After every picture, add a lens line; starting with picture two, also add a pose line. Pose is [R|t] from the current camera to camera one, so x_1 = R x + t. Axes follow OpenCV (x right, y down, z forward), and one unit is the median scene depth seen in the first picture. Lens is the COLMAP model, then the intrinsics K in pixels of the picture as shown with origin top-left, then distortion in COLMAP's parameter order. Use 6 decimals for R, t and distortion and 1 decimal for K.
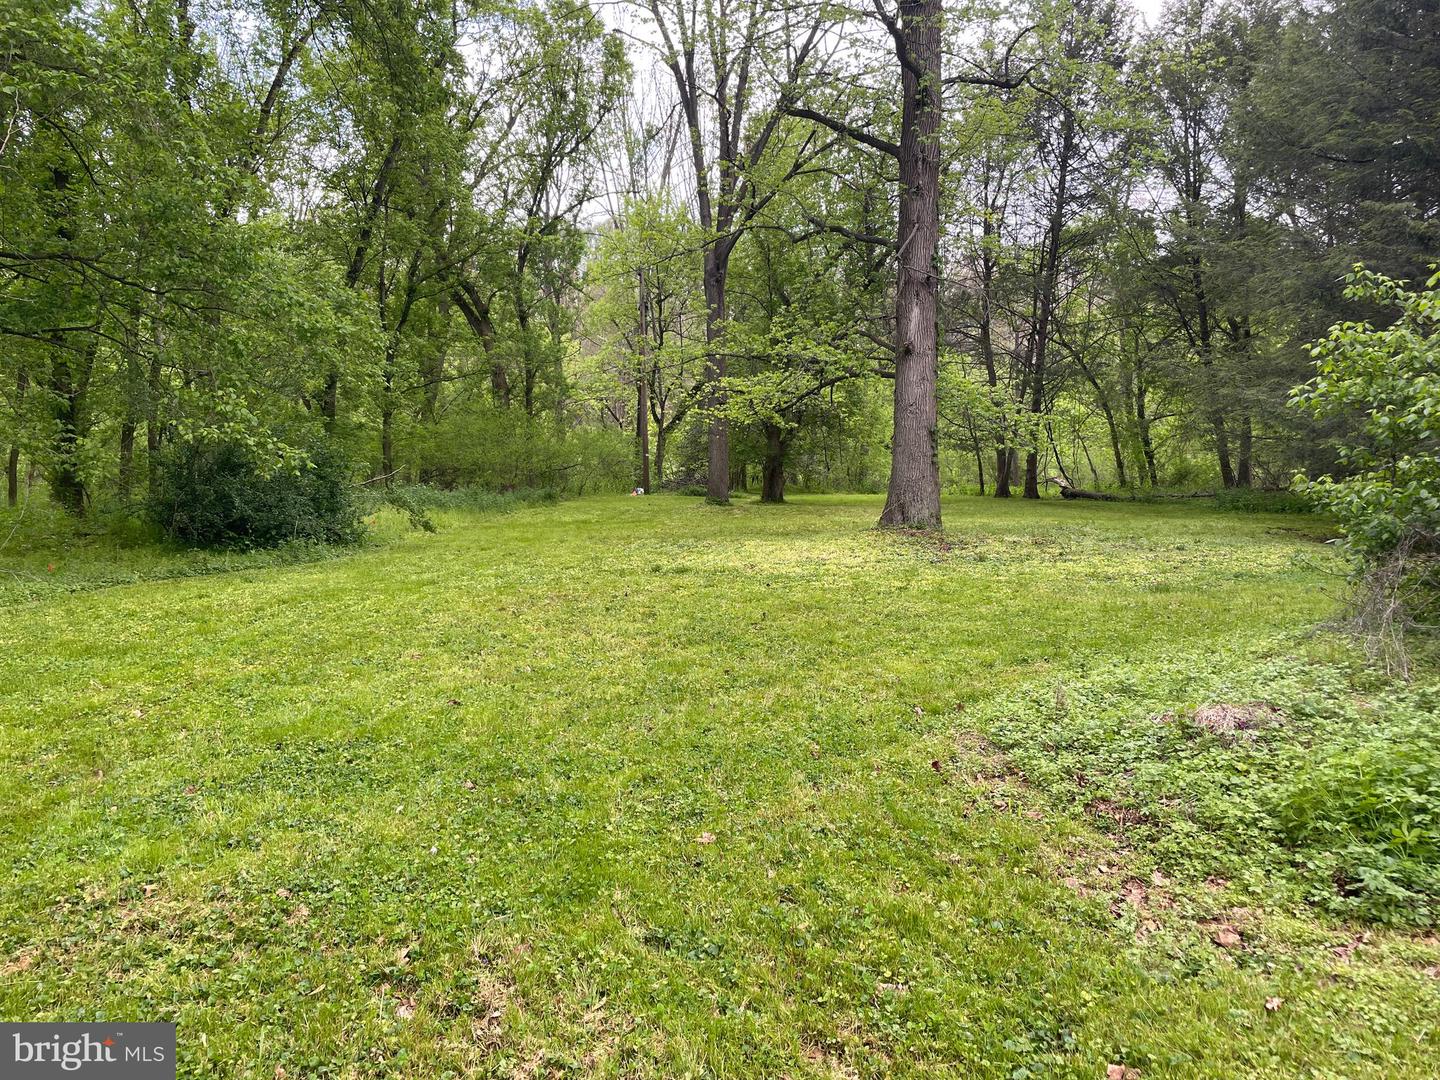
lens RADIAL K [[1087.1, 0, 711.9], [0, 1087.1, 534.8], [0, 0, 1]] dist [0.067411, -0.080742]
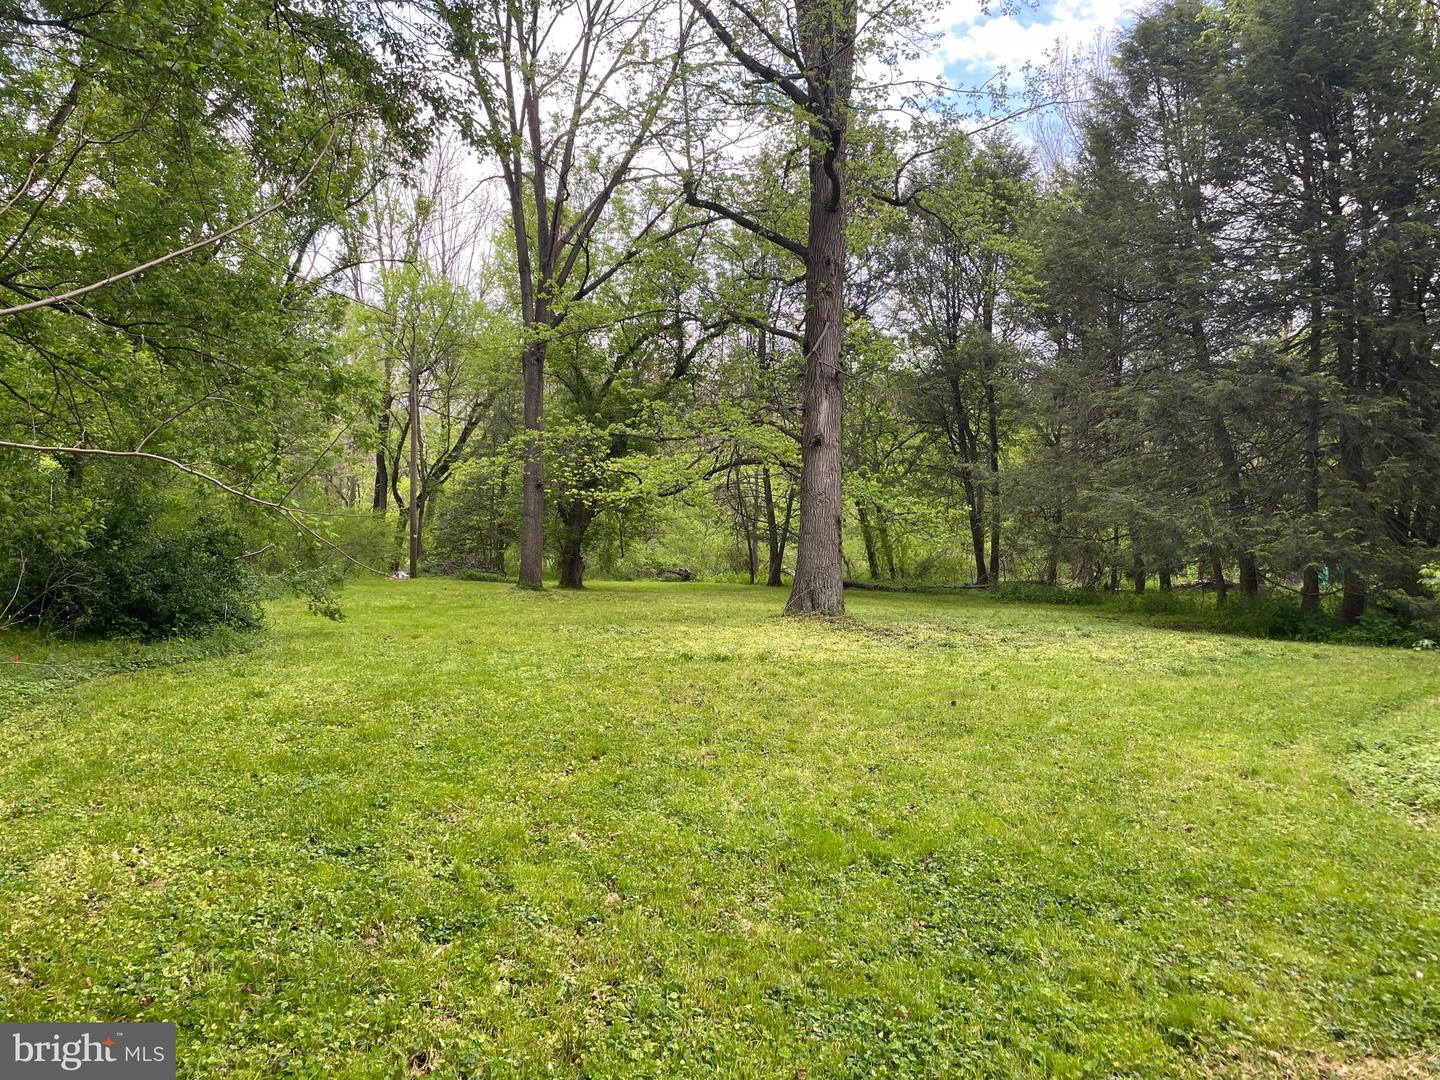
lens RADIAL K [[1087.1, 0, 714.9], [0, 1087.1, 543.6], [0, 0, 1]] dist [0.067411, -0.080742]
pose [[0.953618, 0.026281, 0.299869, -0.111309], [-0.004639, 0.997346, -0.072657, 0.000675], [-0.300983, 0.067896, 0.951210, 0.032159]]
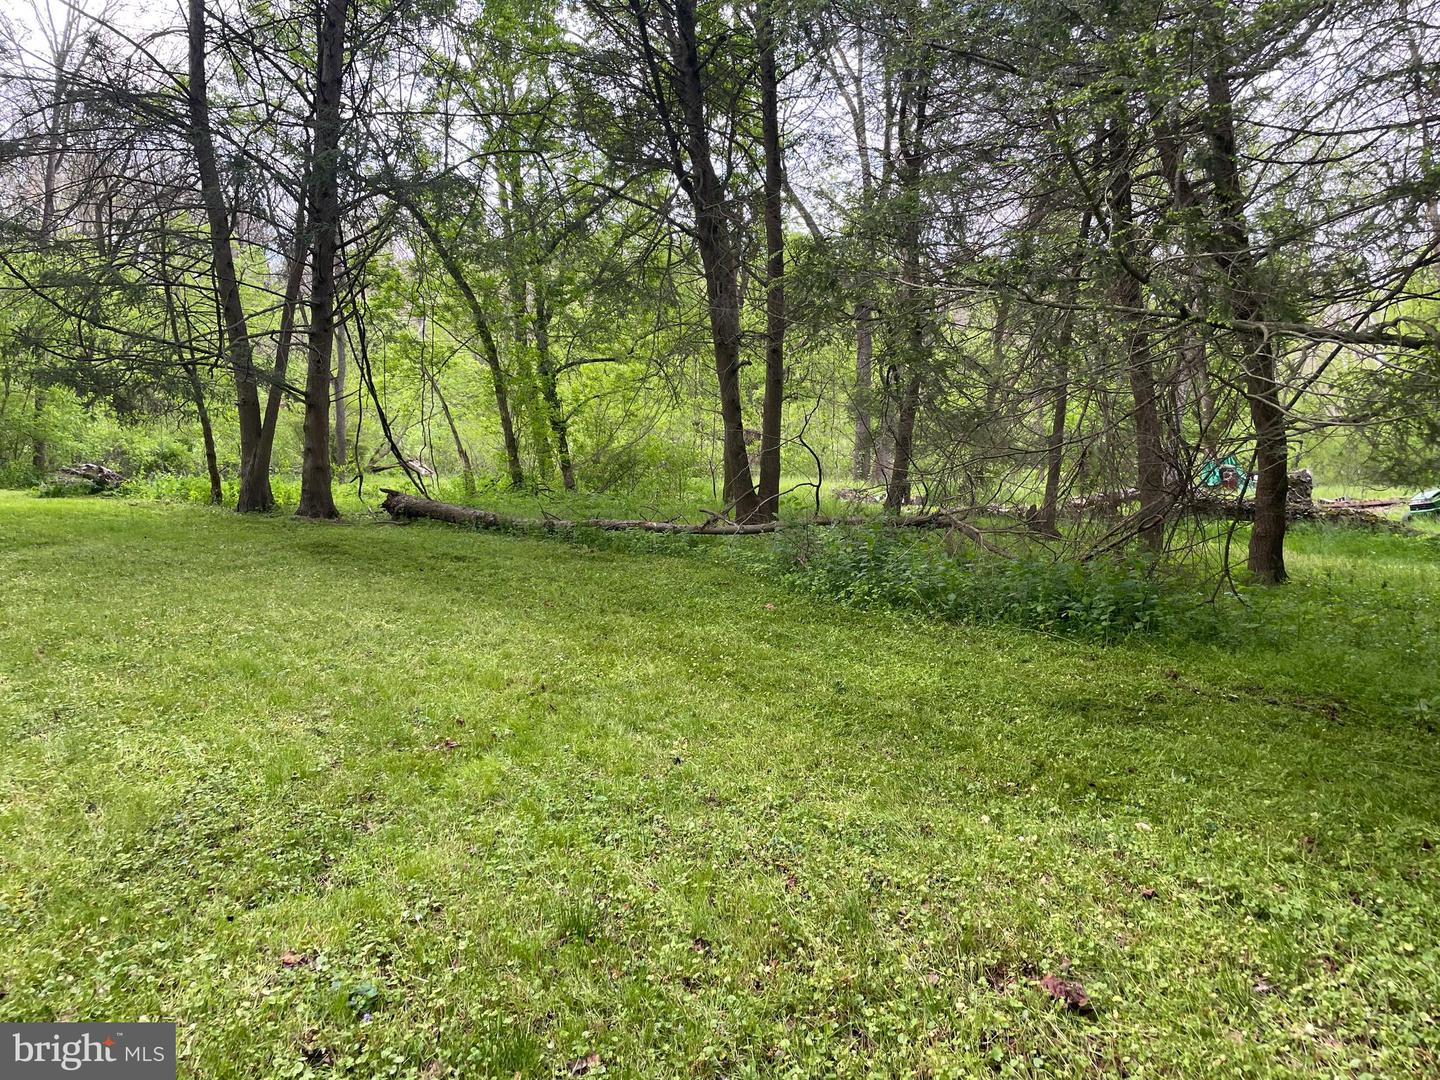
lens RADIAL K [[1087.1, 0, 733.8], [0, 1087.1, 525.2], [0, 0, 1]] dist [0.067411, -0.080742]
pose [[0.842637, -0.014343, 0.538290, 0.212995], [0.007111, 0.999854, 0.015509, -0.037716], [-0.538435, -0.009240, 0.842617, 0.591445]]
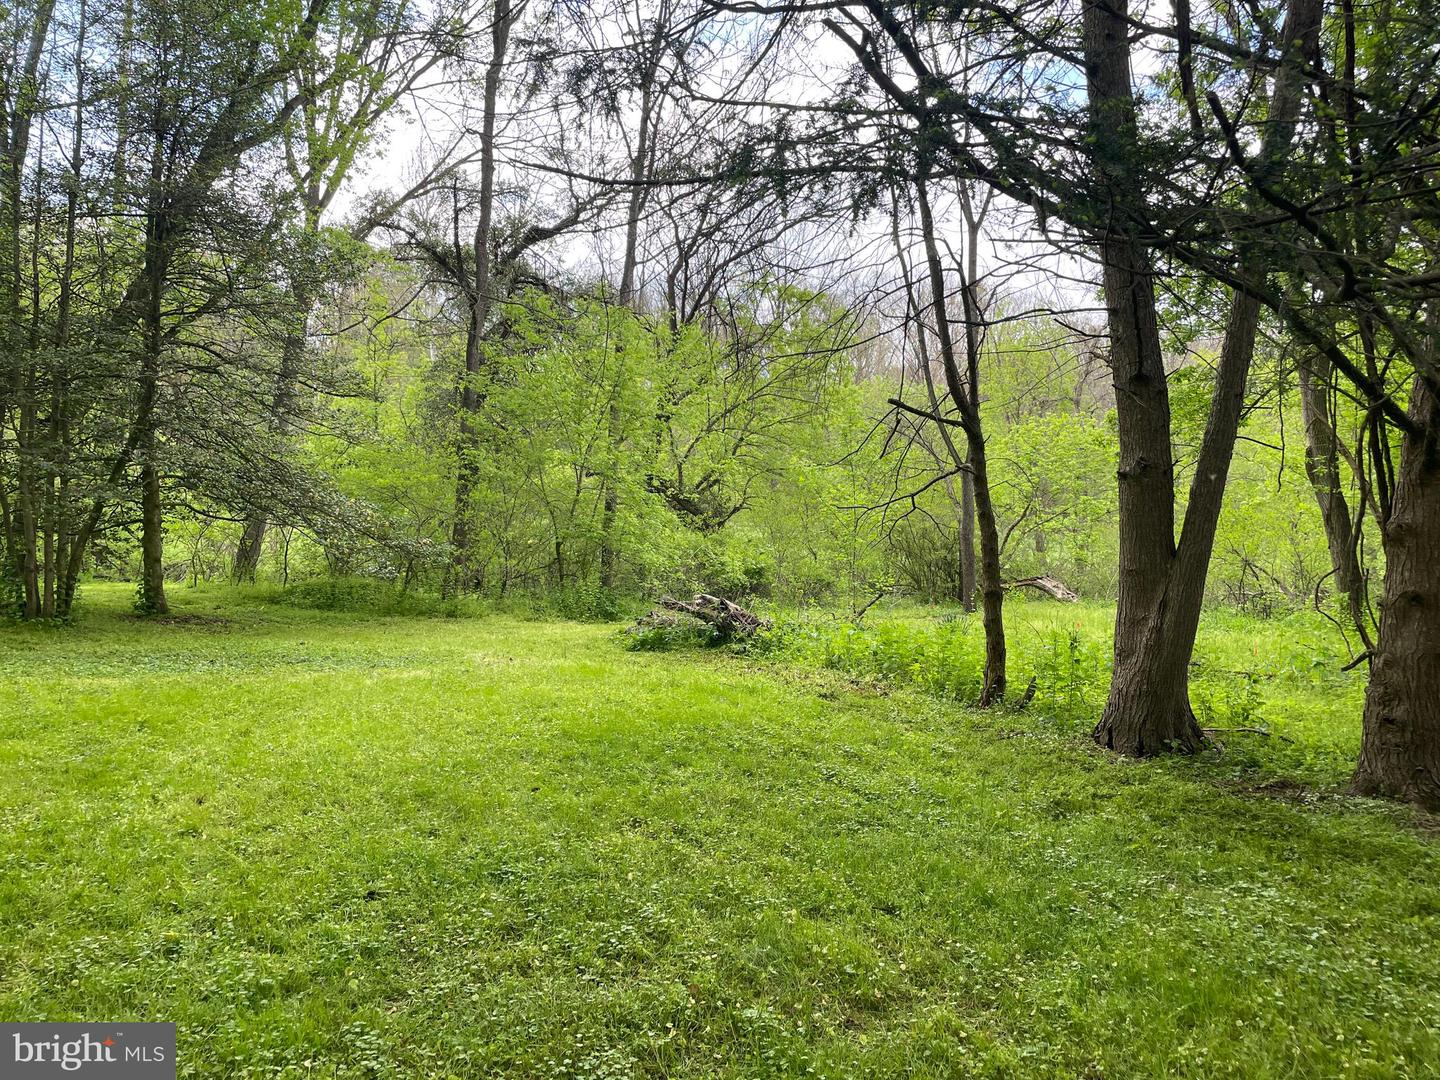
lens RADIAL K [[1087.1, 0, 717.1], [0, 1087.1, 543.2], [0, 0, 1]] dist [0.067411, -0.080742]
pose [[0.990086, 0.031184, 0.136955, 0.195814], [-0.023160, 0.997942, -0.059797, -0.059255], [-0.138538, 0.056033, 0.988771, 0.922672]]
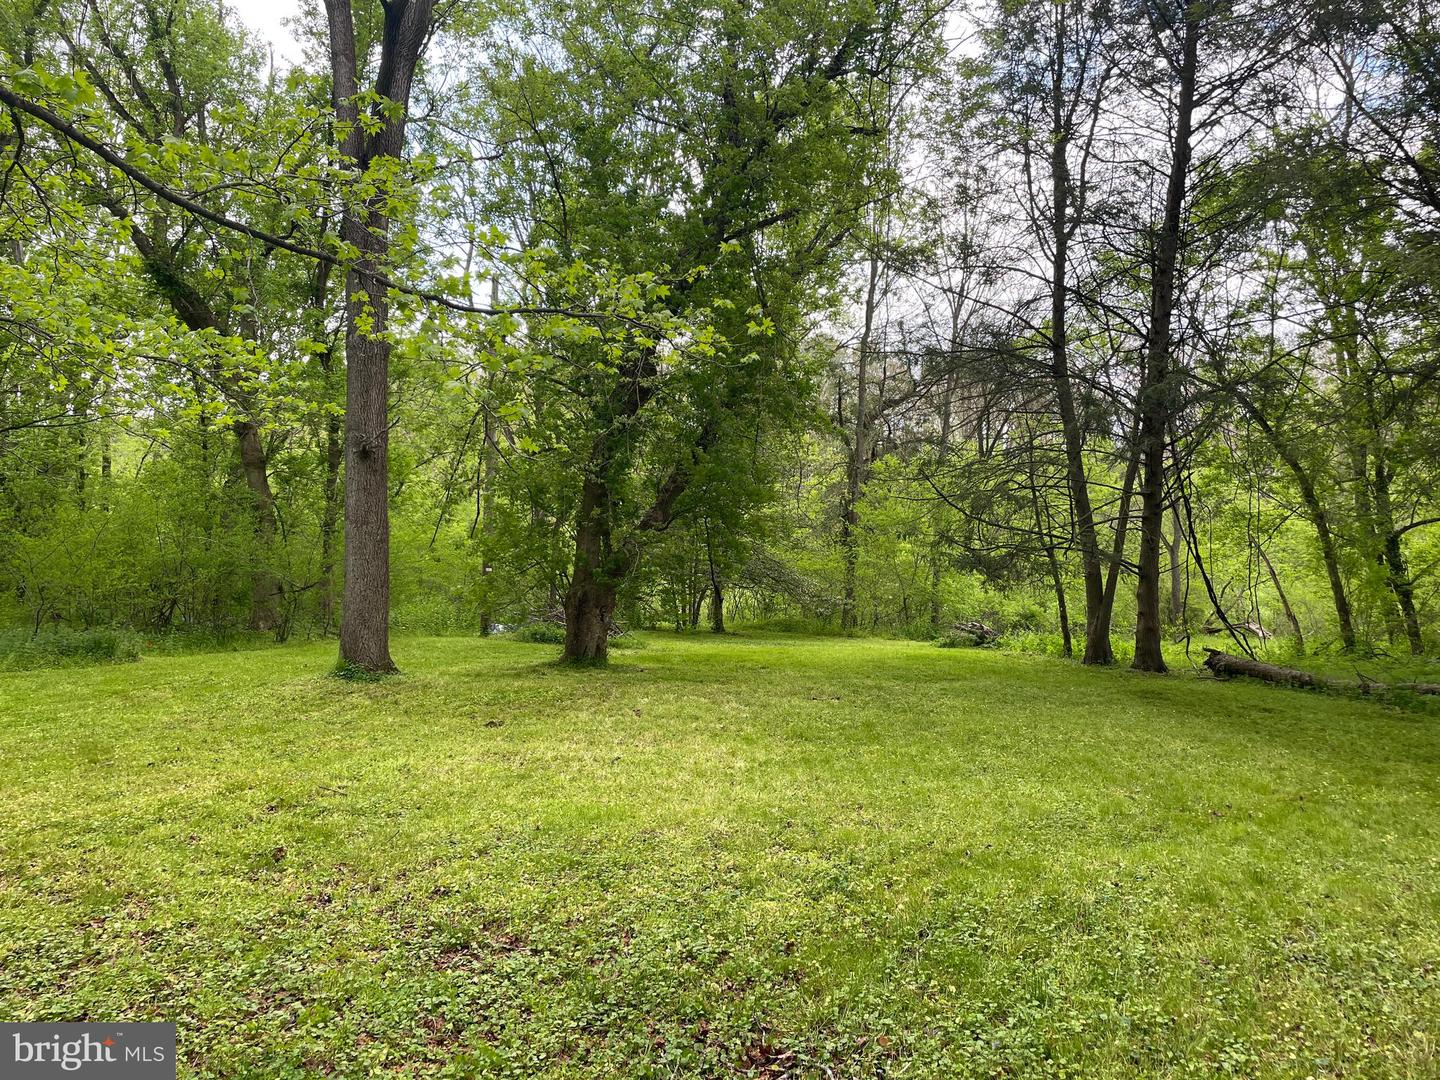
lens RADIAL K [[1087.1, 0, 719.7], [0, 1087.1, 532.8], [0, 0, 1]] dist [0.067411, -0.080742]
pose [[0.984266, 0.014176, -0.176125, 0.199336], [-0.034280, 0.993158, -0.111637, -0.035209], [0.173338, 0.115918, 0.978017, 0.498893]]
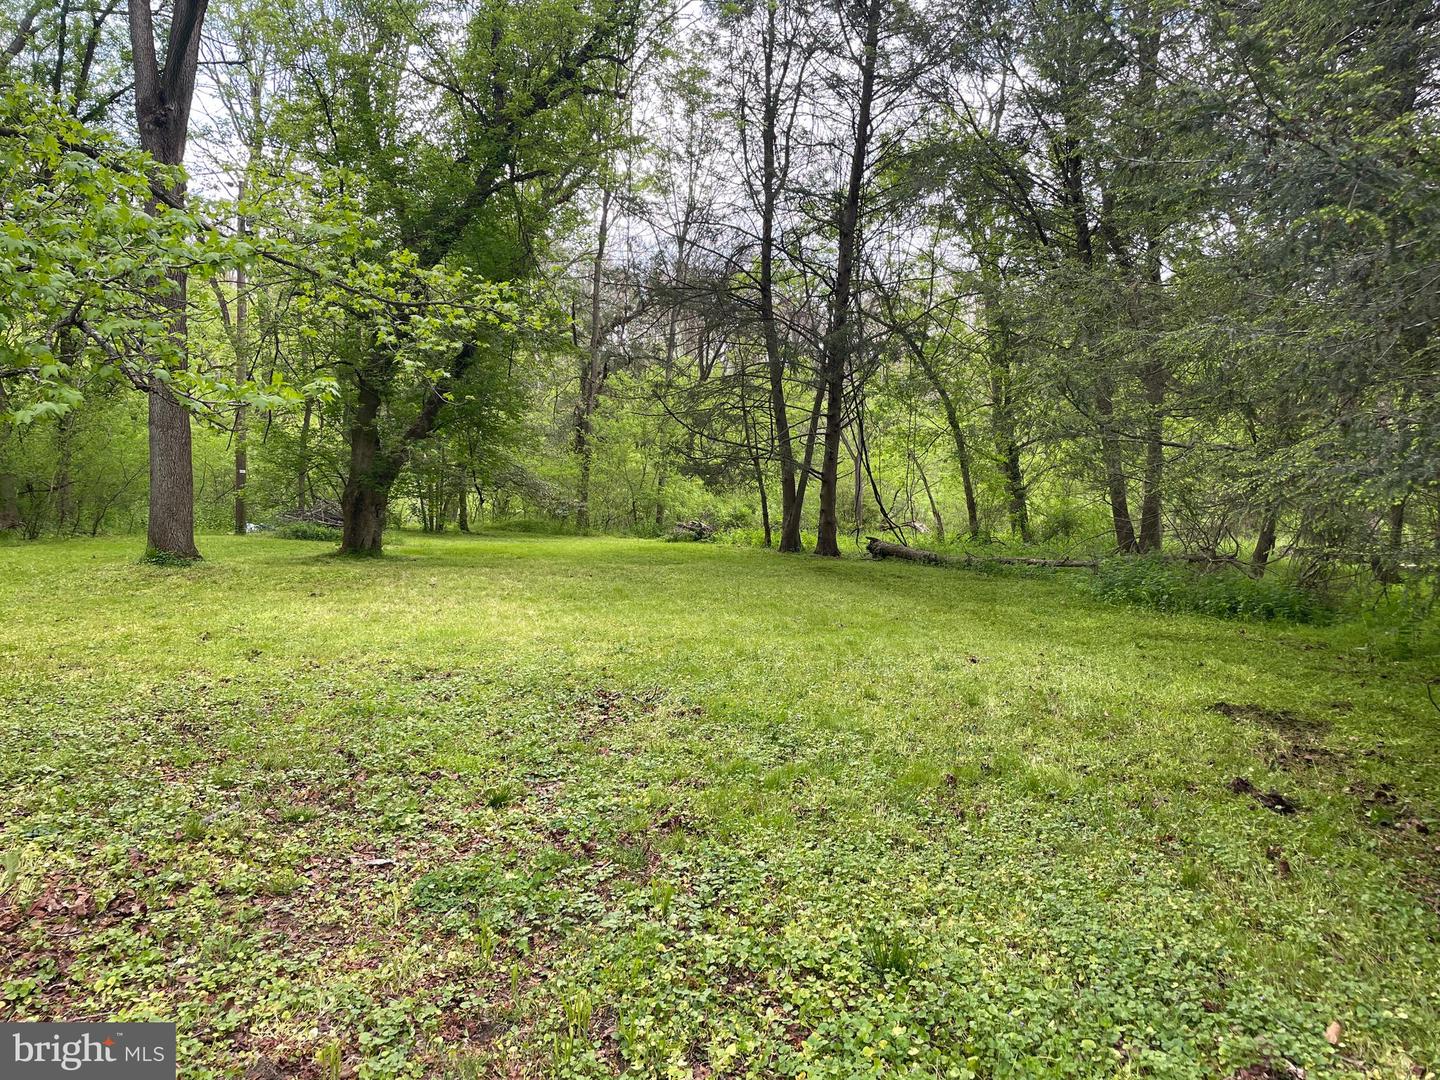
lens RADIAL K [[1087.1, 0, 714.0], [0, 1087.1, 543.3], [0, 0, 1]] dist [0.067411, -0.080742]
pose [[0.996962, 0.023537, 0.074248, 0.191927], [-0.021817, 0.999476, -0.023894, -0.025333], [-0.074771, 0.022202, 0.996954, 0.399424]]
